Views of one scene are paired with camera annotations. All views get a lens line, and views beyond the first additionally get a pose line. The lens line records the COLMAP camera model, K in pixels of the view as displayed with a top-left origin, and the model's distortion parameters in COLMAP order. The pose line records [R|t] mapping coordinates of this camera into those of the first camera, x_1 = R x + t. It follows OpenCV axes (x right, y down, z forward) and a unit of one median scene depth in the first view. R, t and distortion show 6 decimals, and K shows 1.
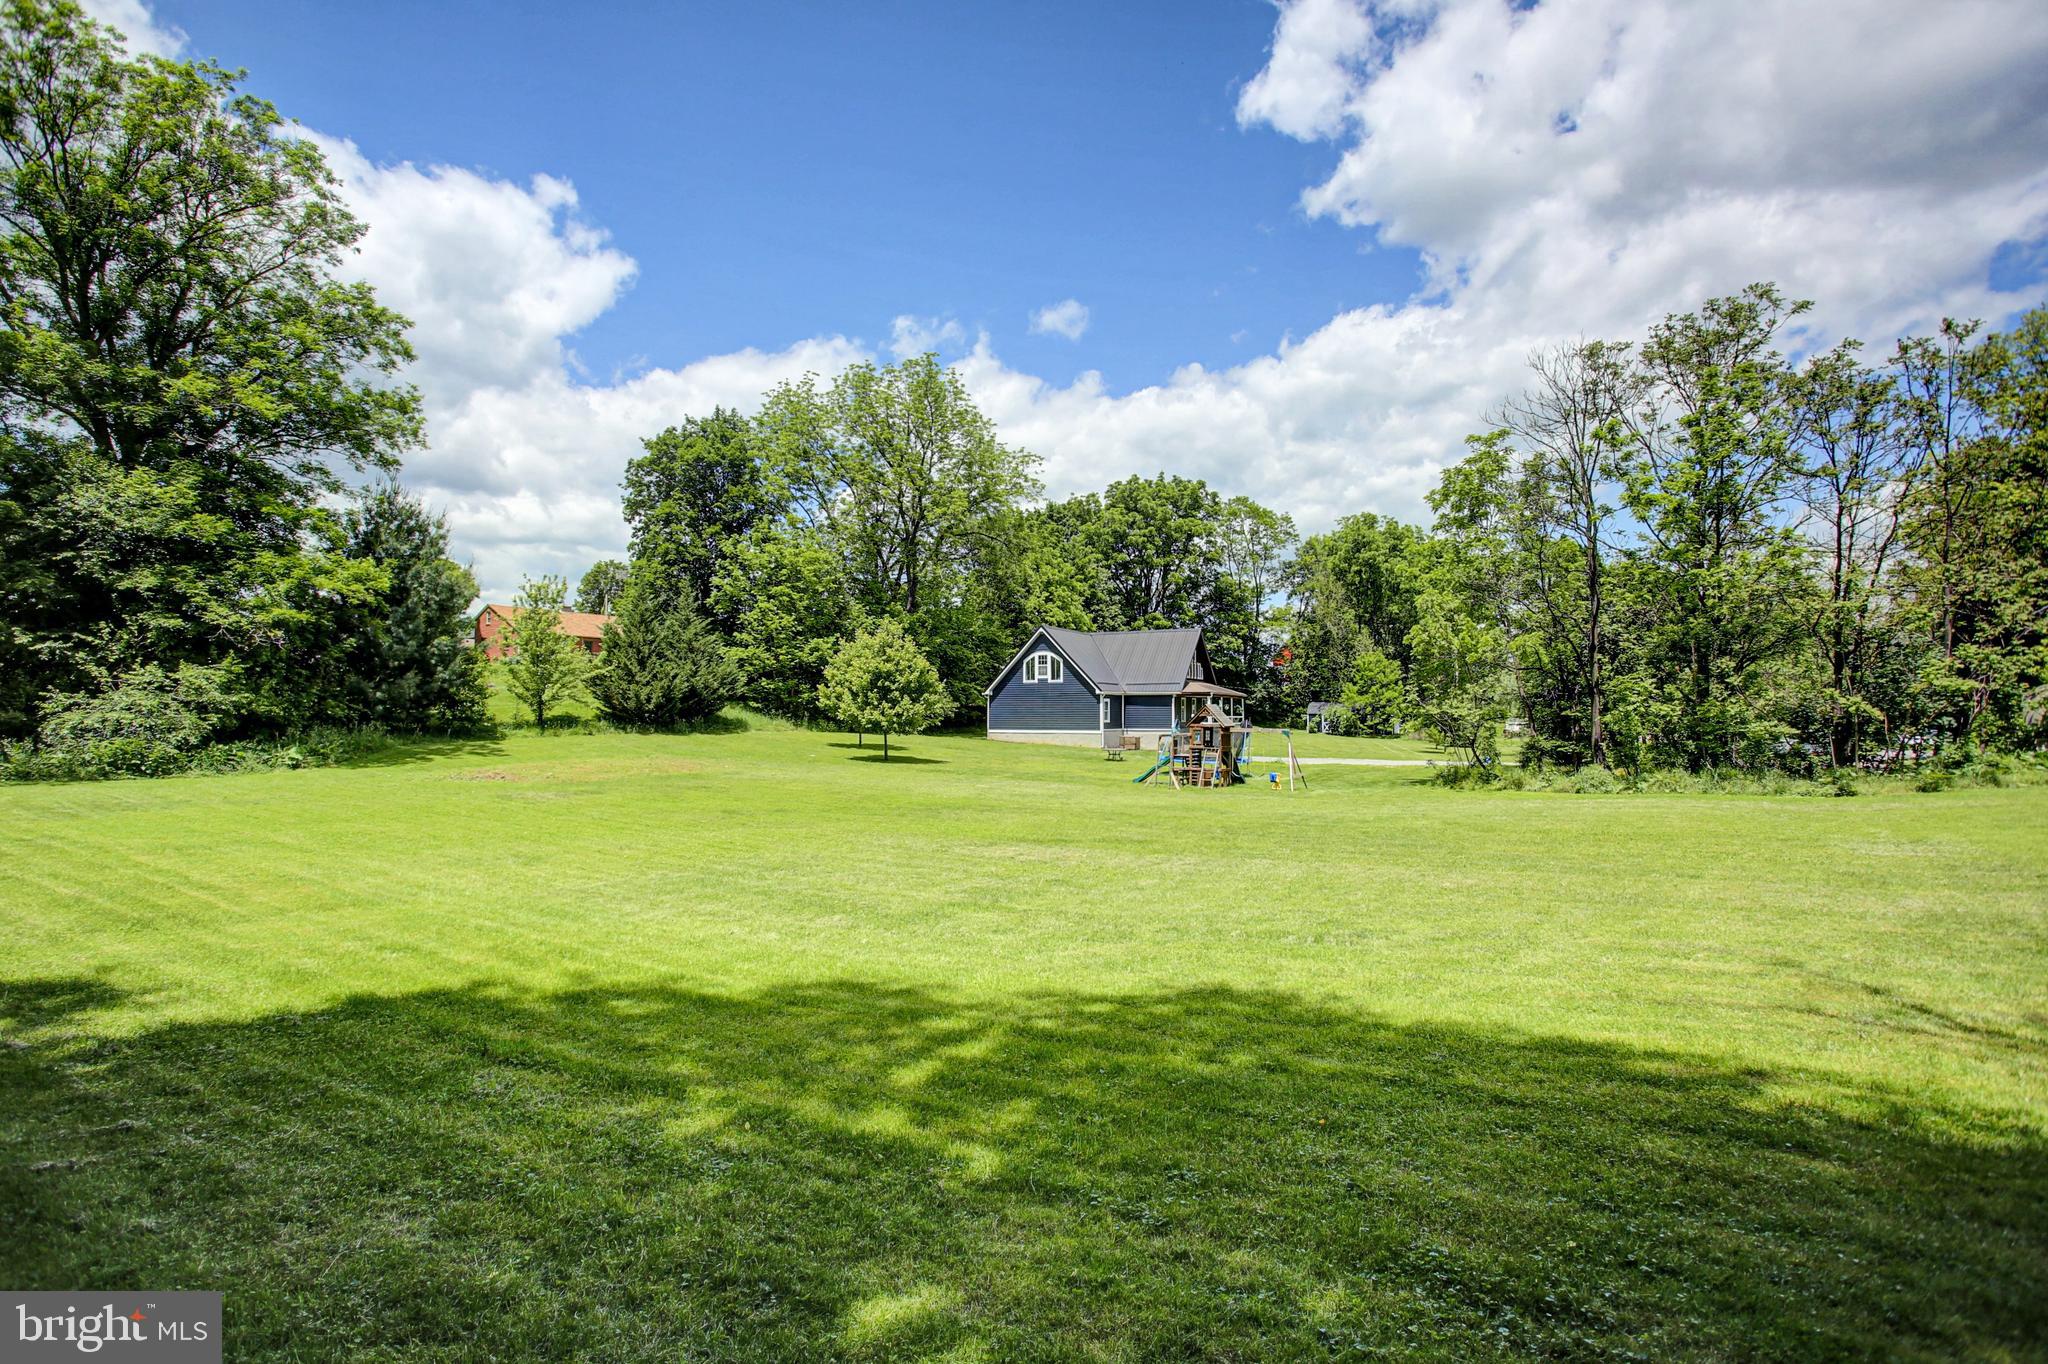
lens RADIAL K [[1026.1, 0, 1029.2], [0, 1026.1, 698.0], [0, 0, 1]] dist [-0.041941, 0.000317]
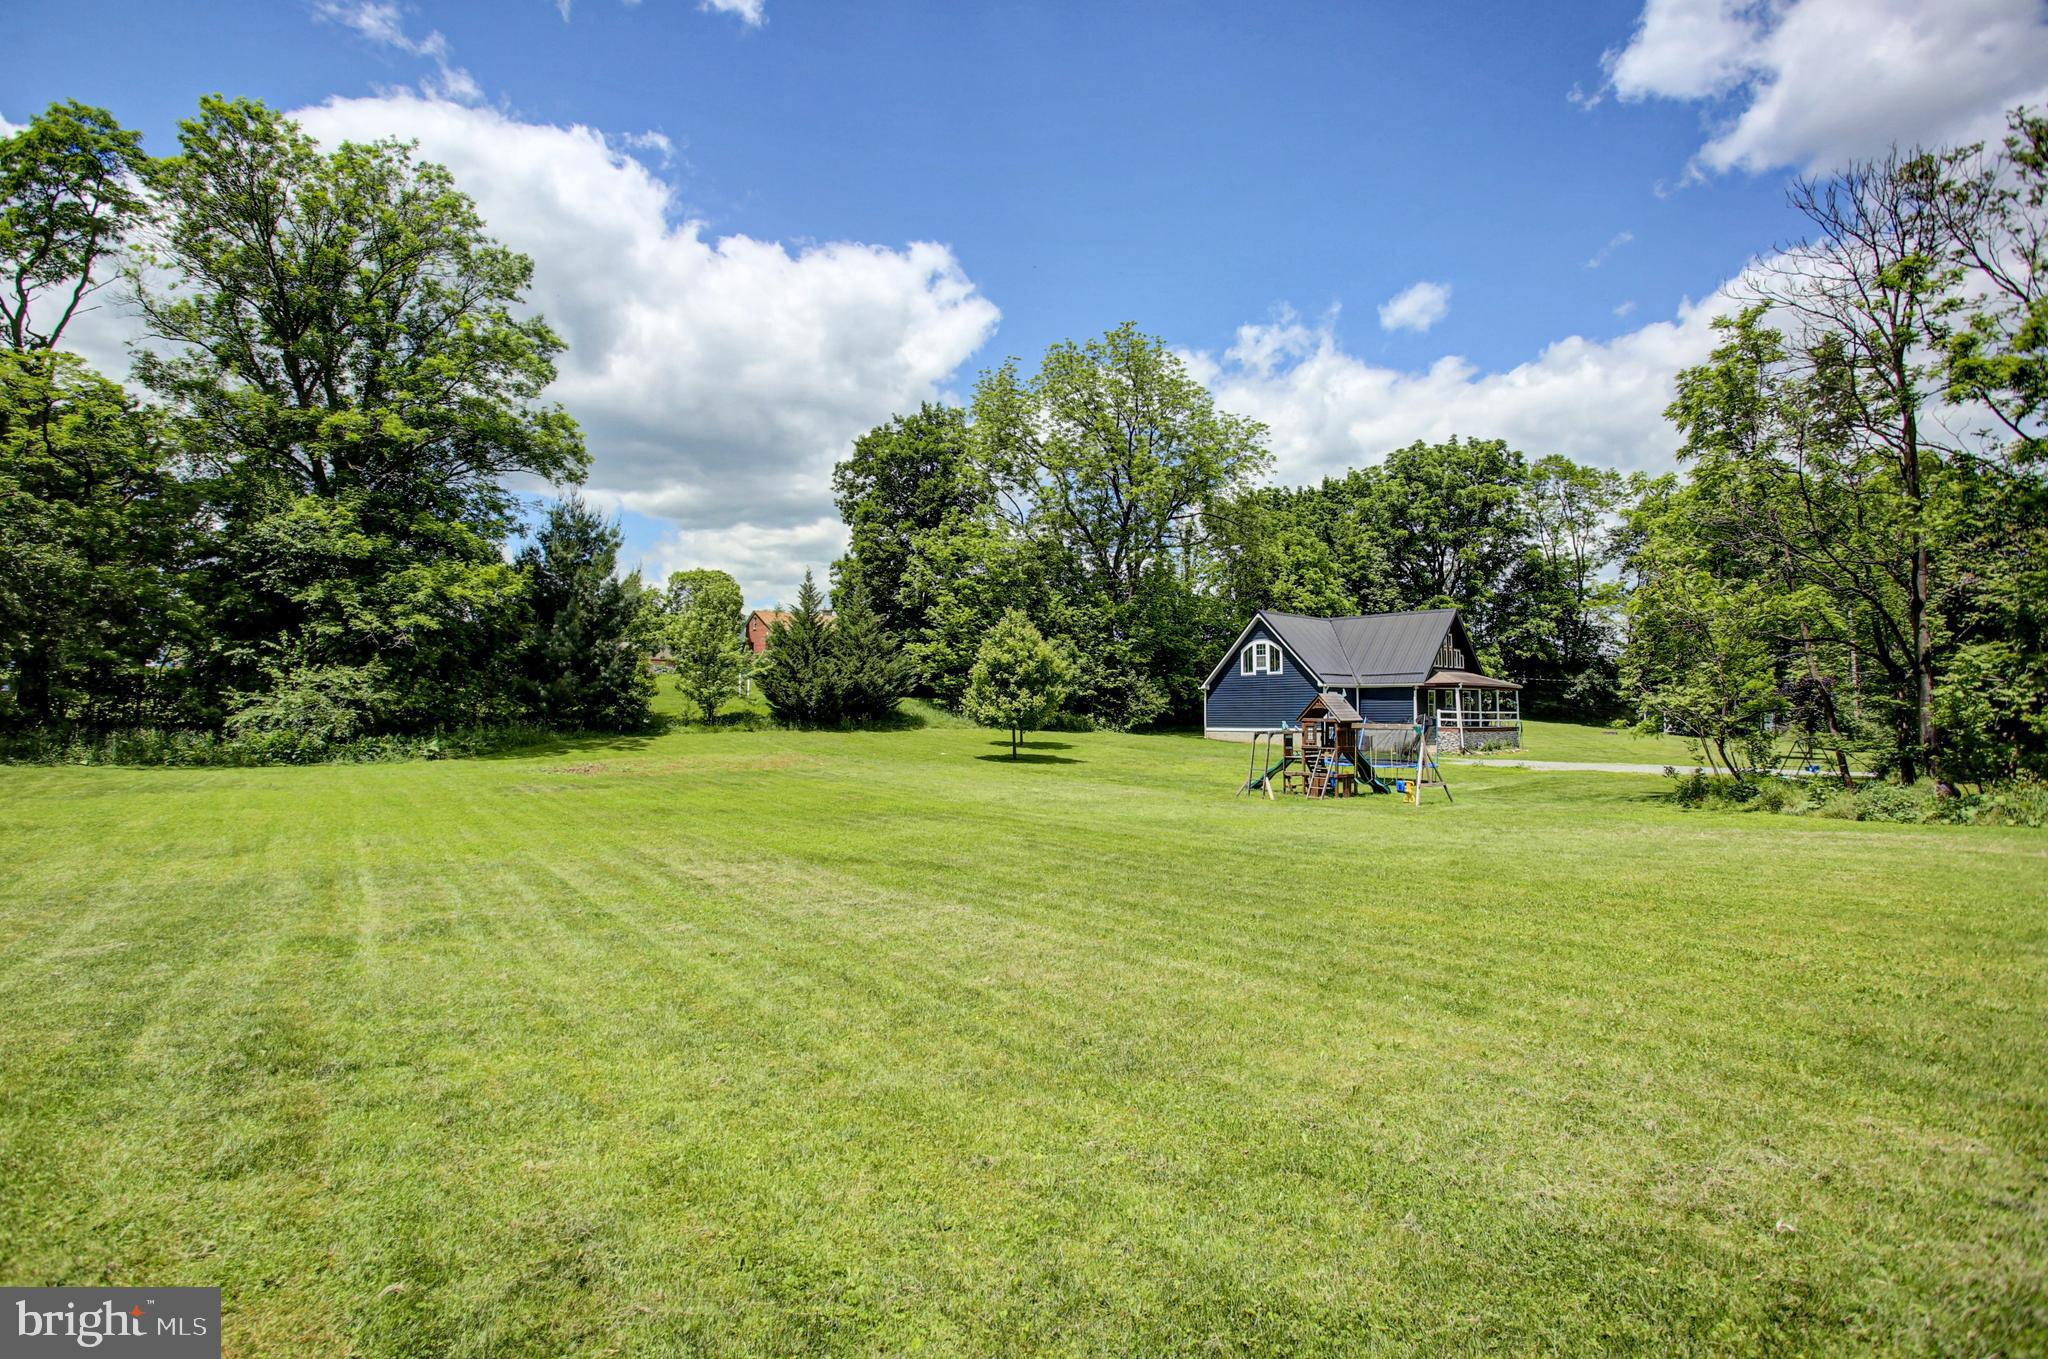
lens RADIAL K [[1014.4, 0, 1036.4], [0, 1014.4, 694.3], [0, 0, 1]] dist [-0.070740, 0.000153]
pose [[0.936141, -0.010067, -0.351481, 0.140298], [0.008267, 0.999944, -0.006621, 0.006013], [0.351528, 0.003293, 0.936172, 0.116800]]
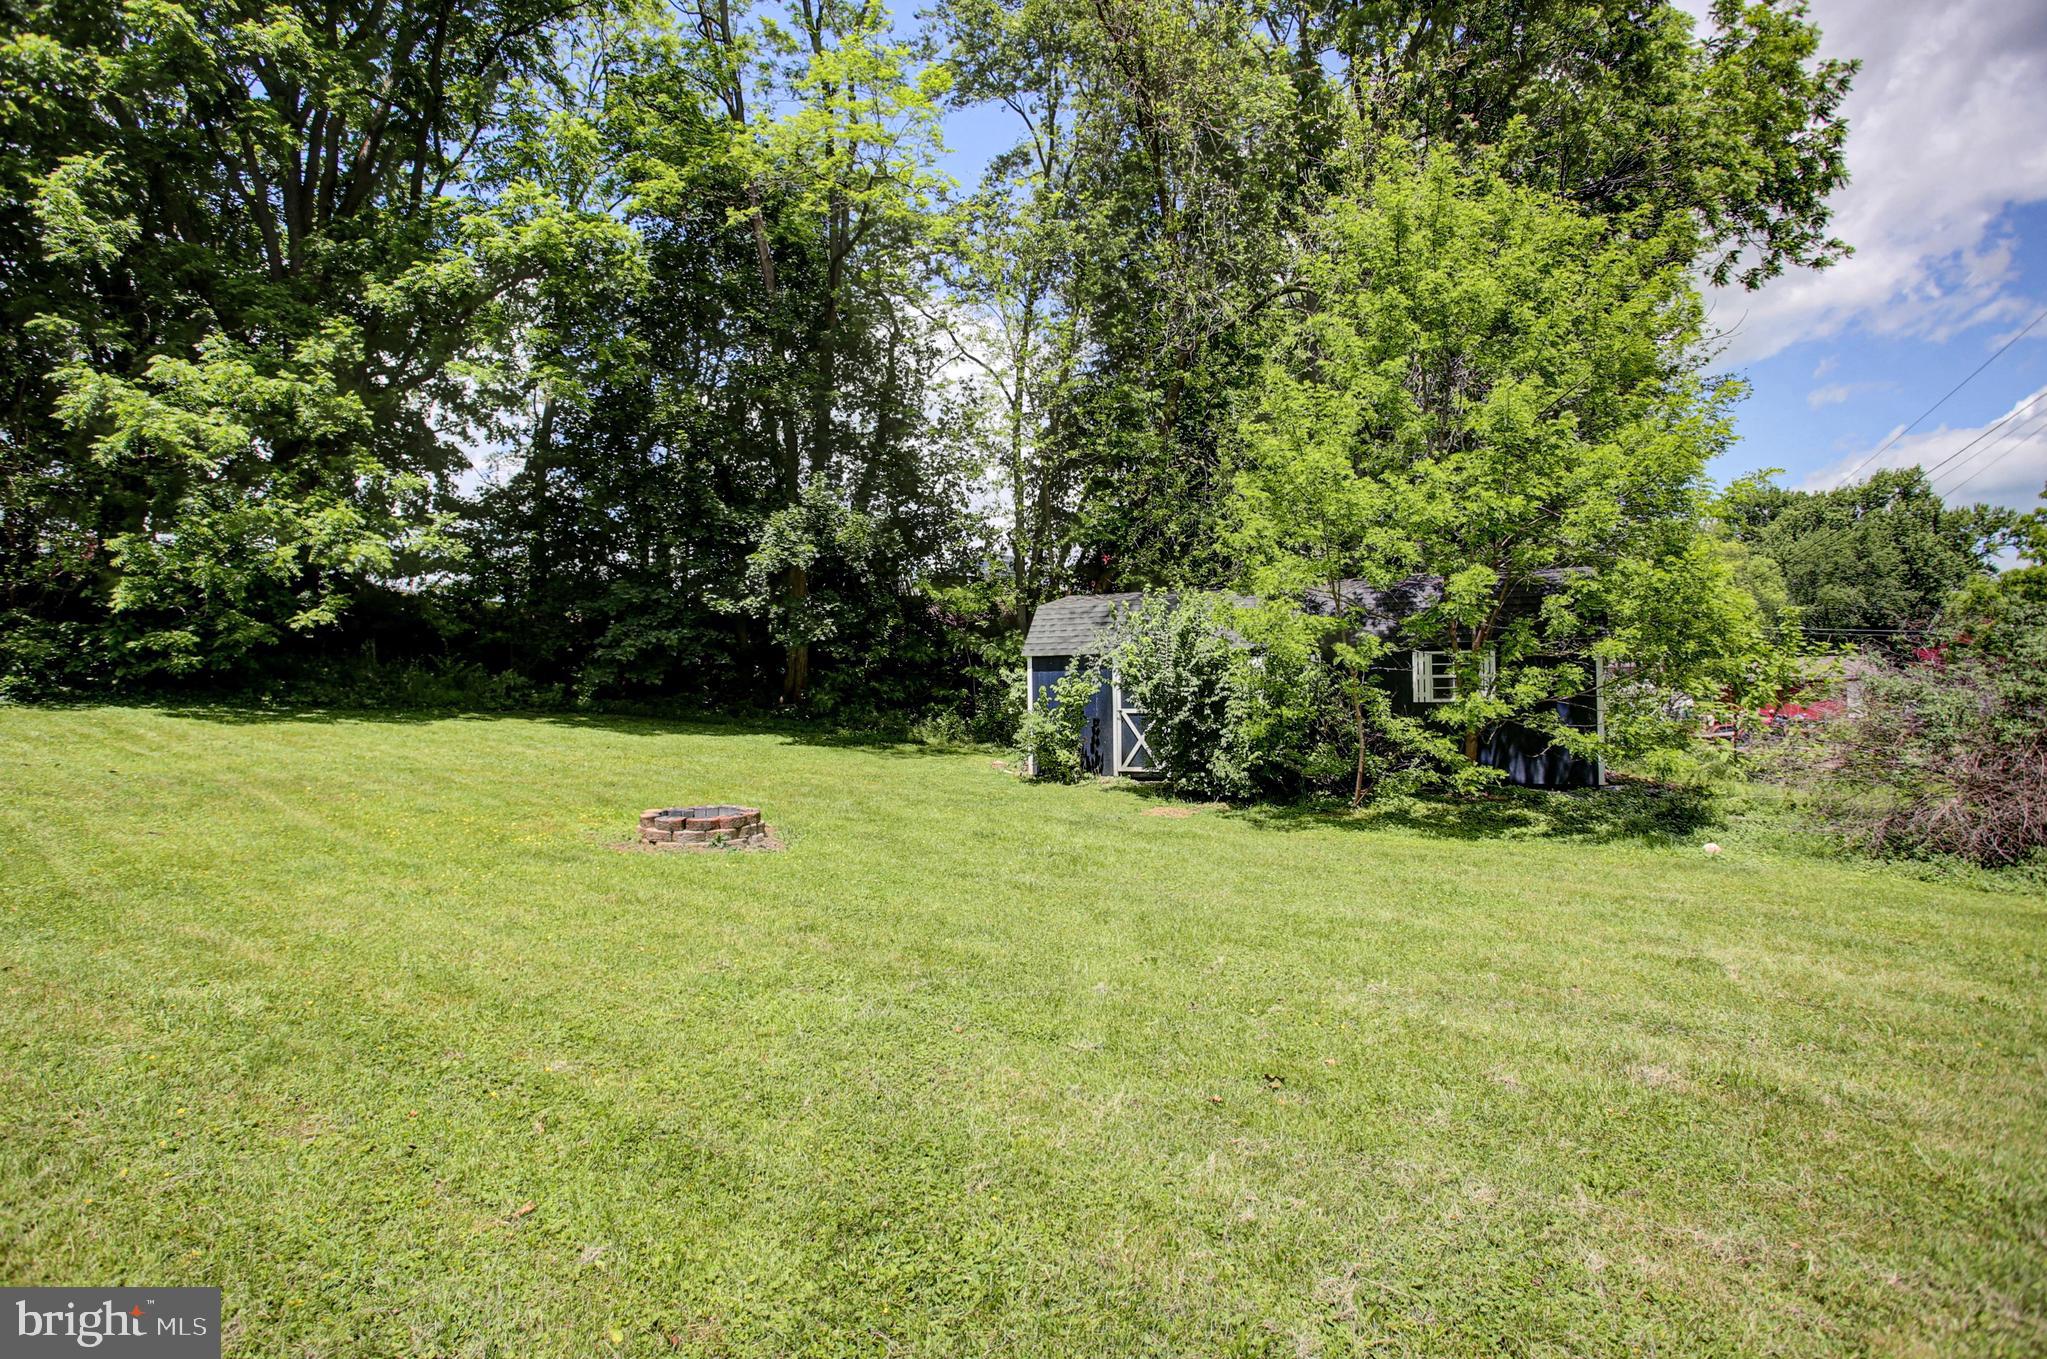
lens RADIAL K [[1025.6, 0, 1028.7], [0, 1025.6, 695.5], [0, 0, 1]] dist [-0.041941, 0.000317]
pose [[0.991139, -0.012941, 0.132200, 0.375116], [0.012158, 0.999903, 0.006729, 0.030377], [-0.132275, -0.005062, 0.991200, 1.249212]]
